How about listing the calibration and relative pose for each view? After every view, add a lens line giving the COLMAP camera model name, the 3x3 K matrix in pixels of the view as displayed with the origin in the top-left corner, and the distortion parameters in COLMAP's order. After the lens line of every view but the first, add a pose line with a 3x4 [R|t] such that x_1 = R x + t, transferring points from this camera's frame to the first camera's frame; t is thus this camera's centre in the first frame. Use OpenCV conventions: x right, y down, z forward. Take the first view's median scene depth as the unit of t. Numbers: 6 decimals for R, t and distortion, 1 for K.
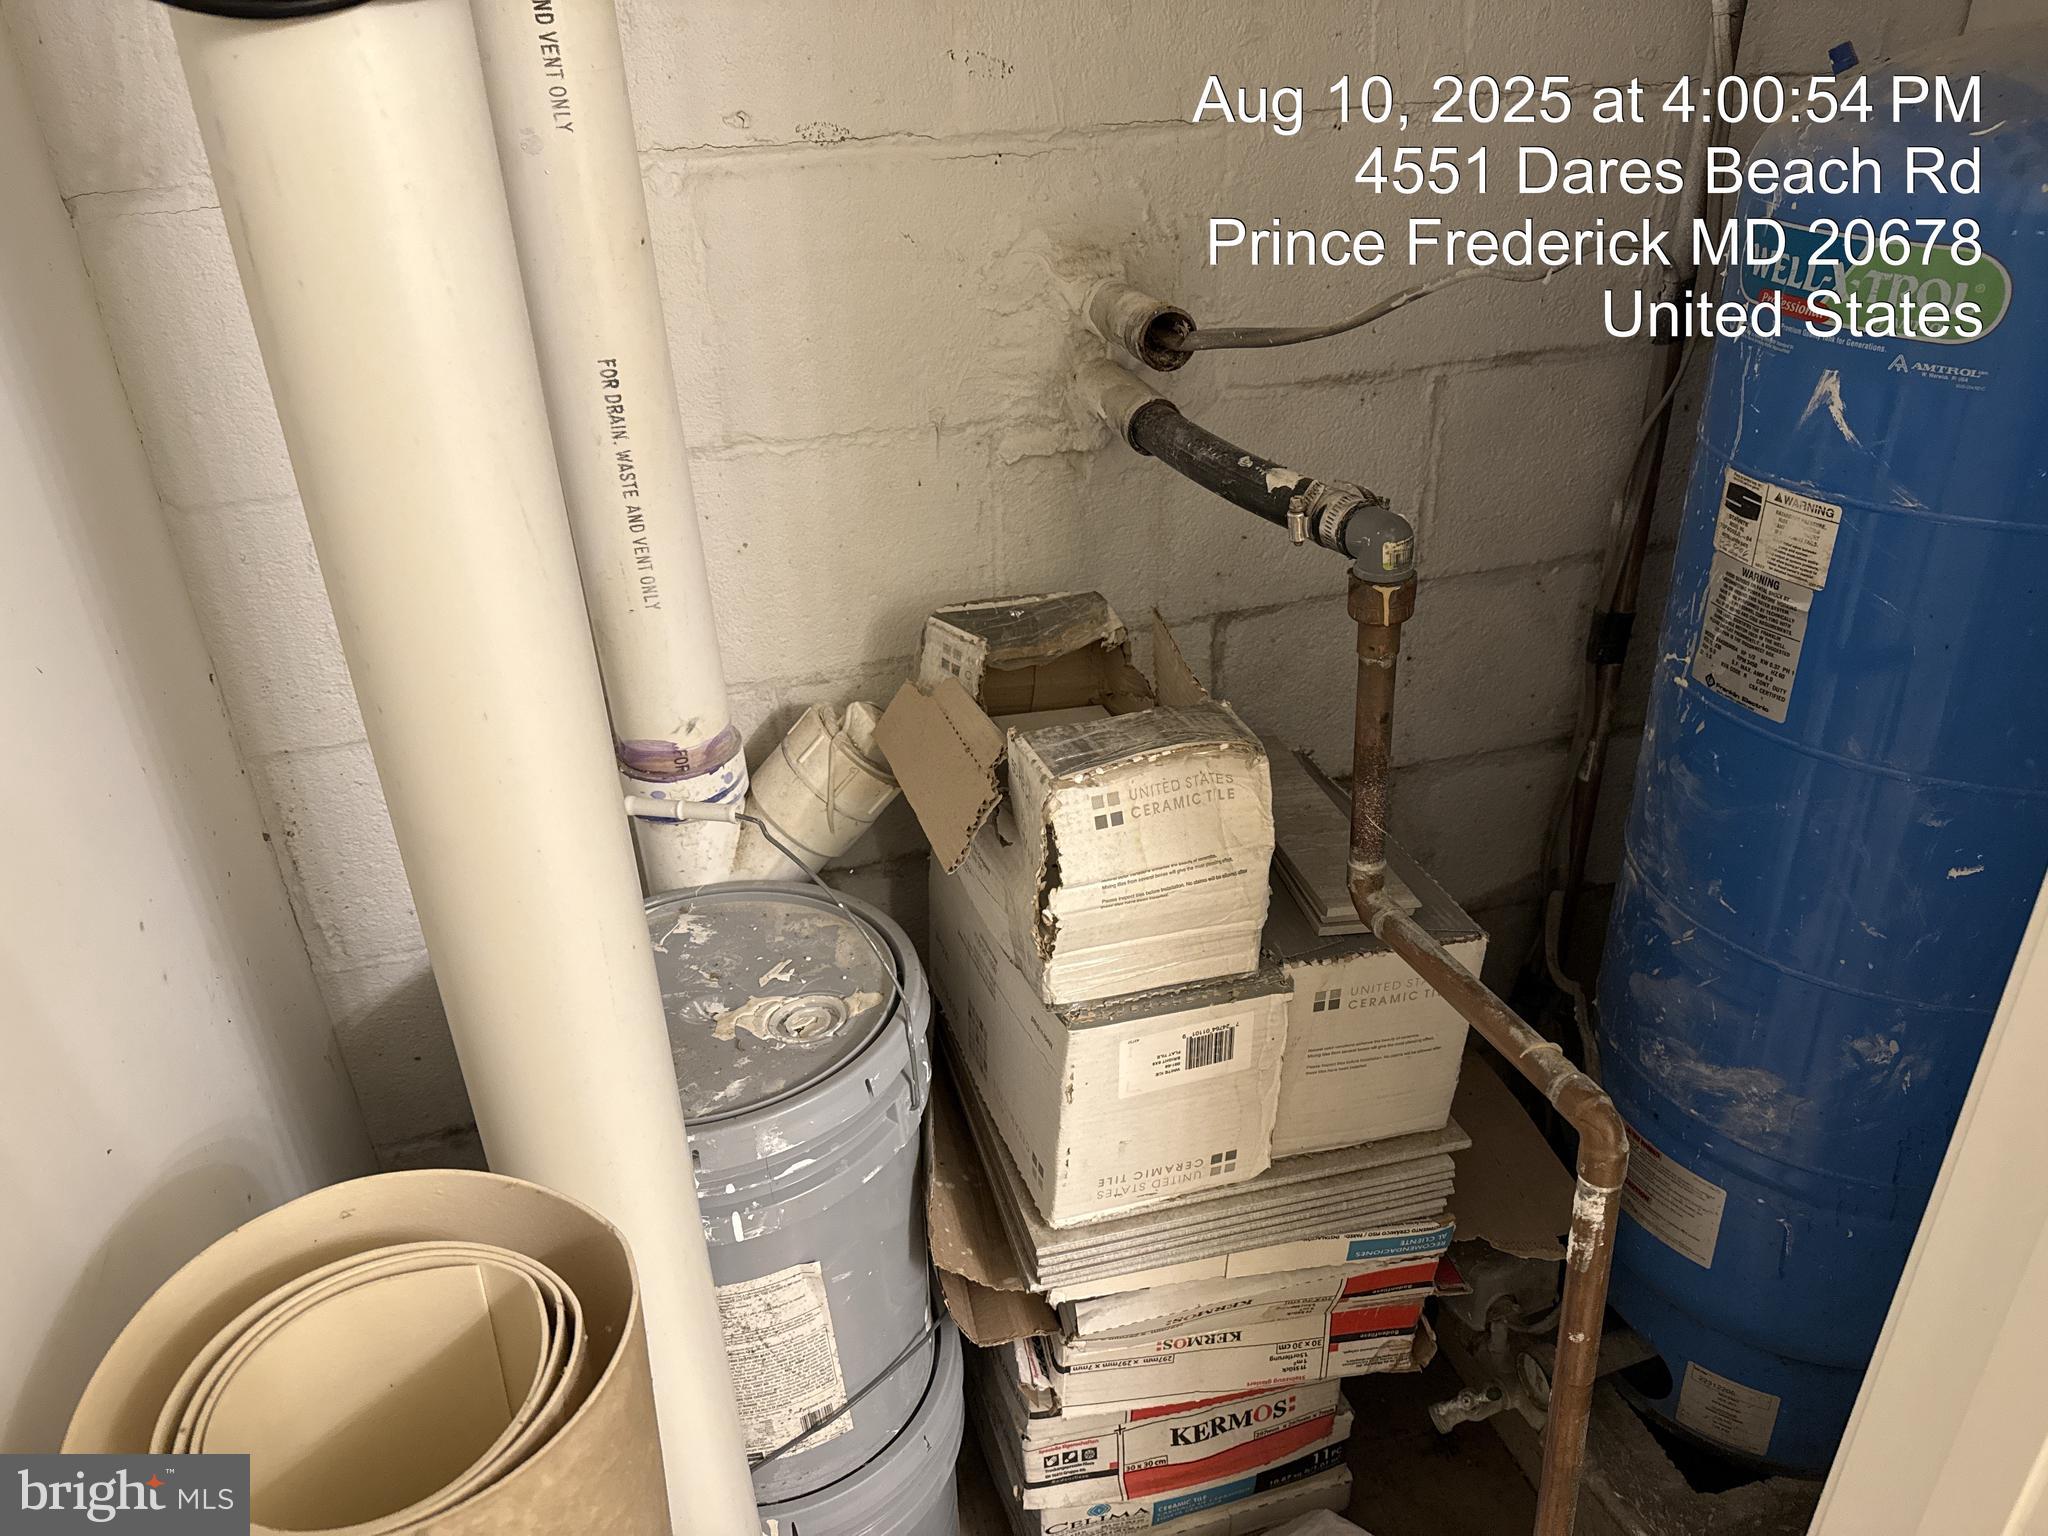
lens RADIAL K [[1434.4, 0, 1020.5], [0, 1434.4, 780.2], [0, 0, 1]] dist [0.054559, -0.060338]
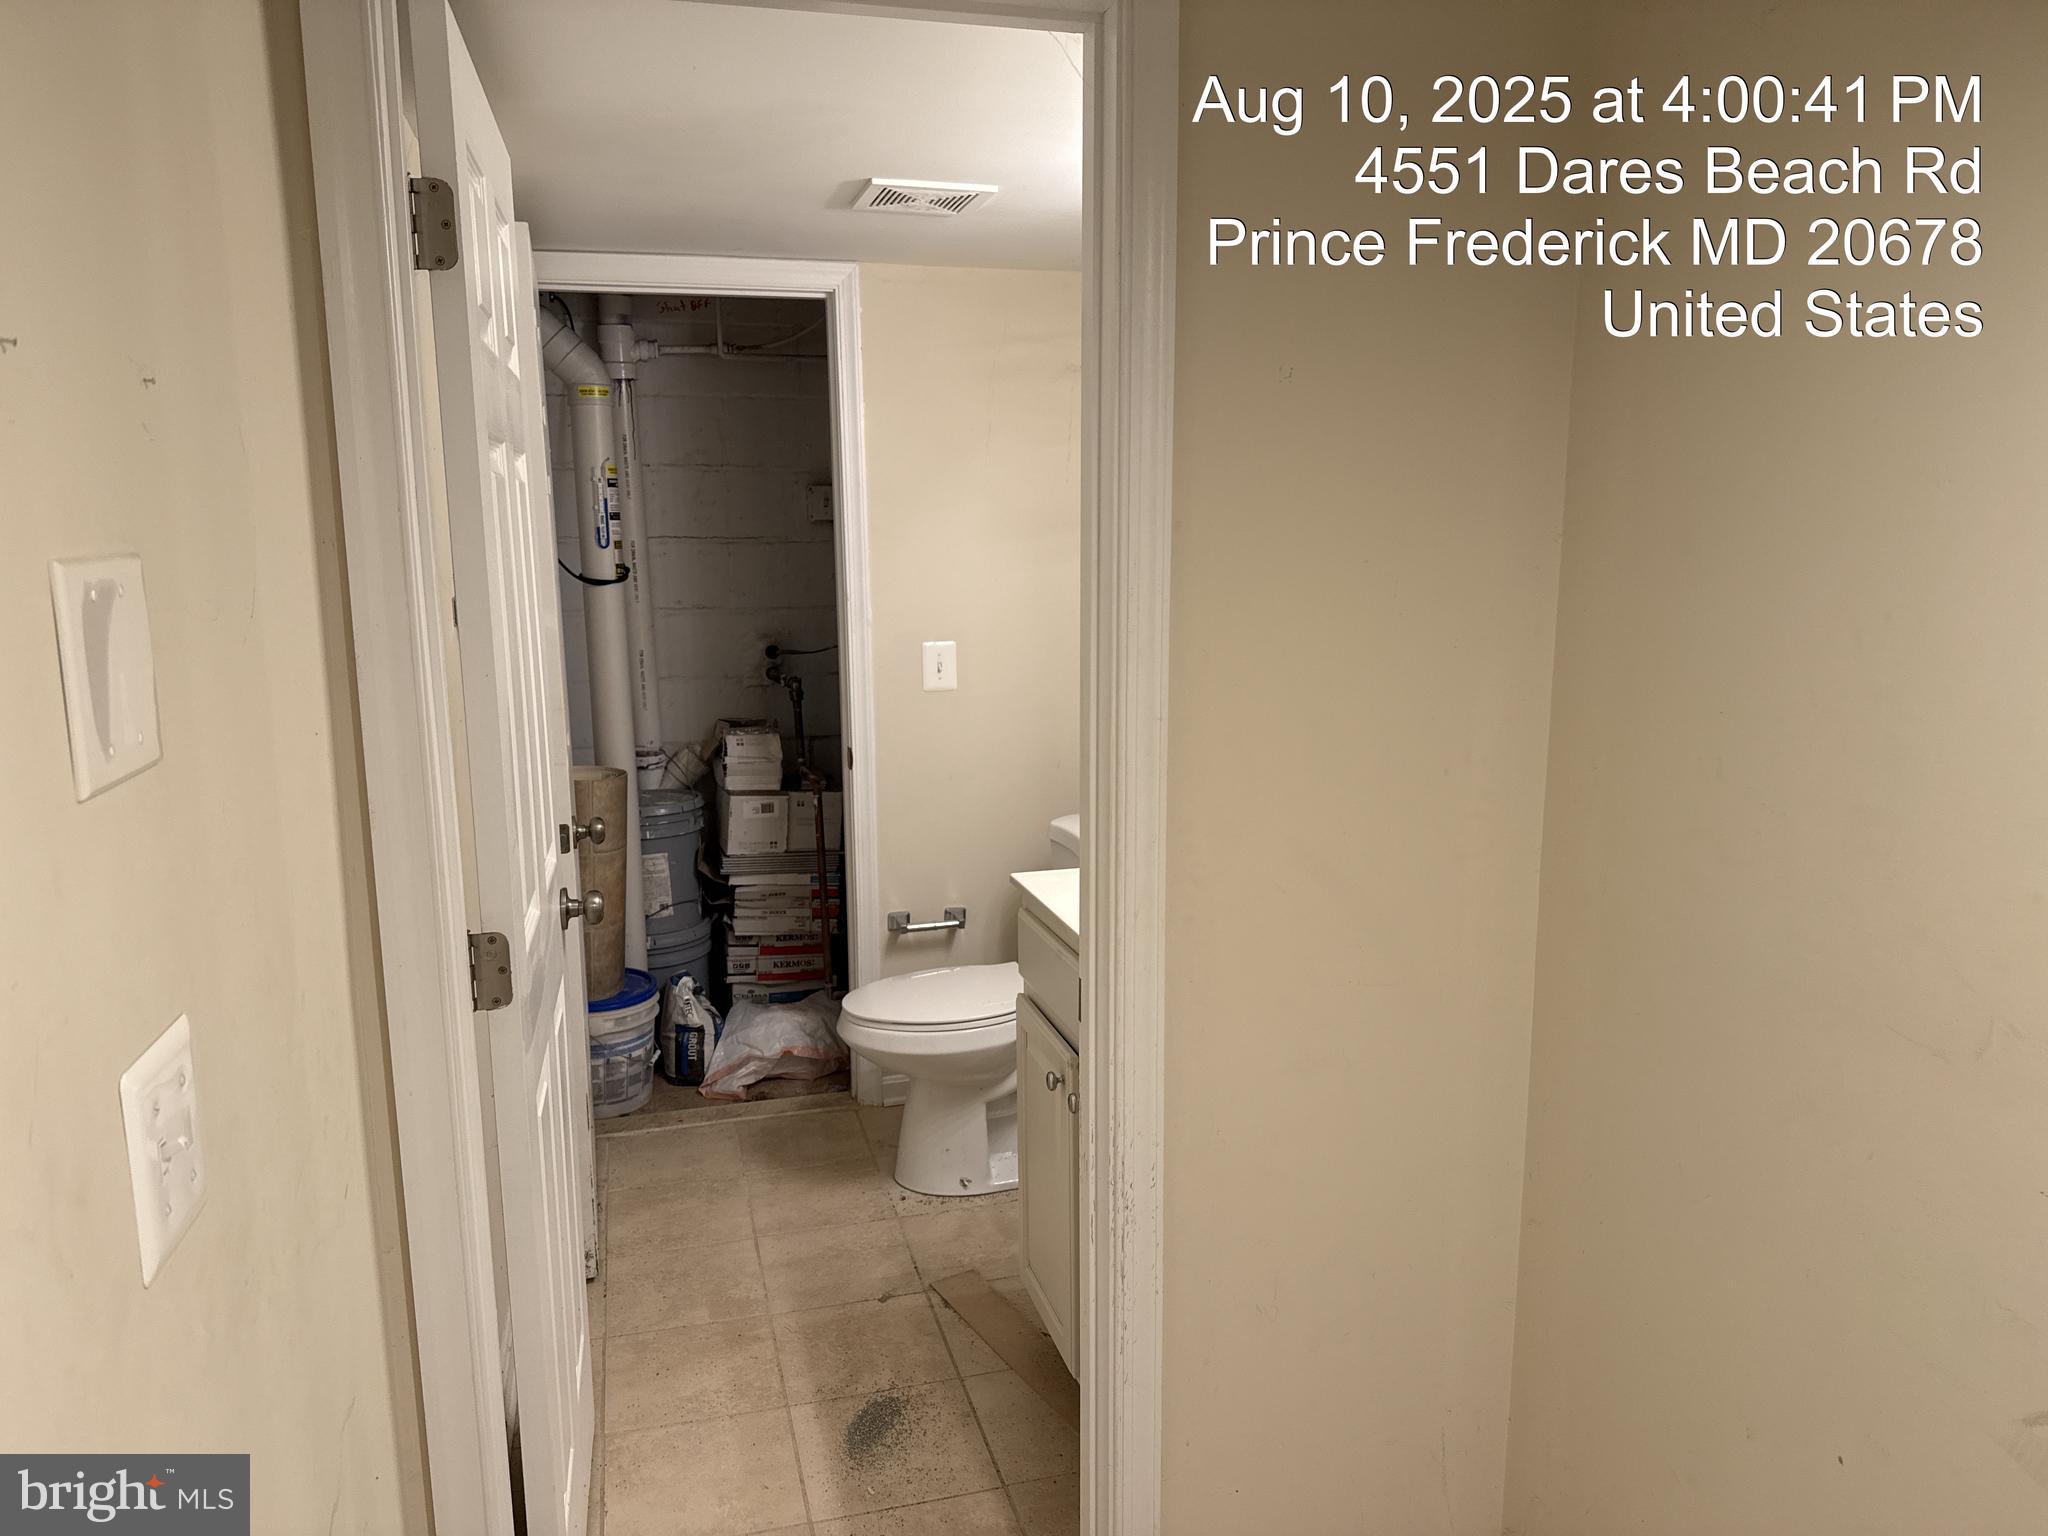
lens RADIAL K [[1434.4, 0, 1036.5], [0, 1434.4, 760.5], [0, 0, 1]] dist [0.054559, -0.060338]
pose [[0.999620, 0.026772, -0.006640, 0.889529], [-0.027472, 0.944687, -0.326822, 1.326765], [-0.002477, 0.326880, 0.945063, -2.833864]]
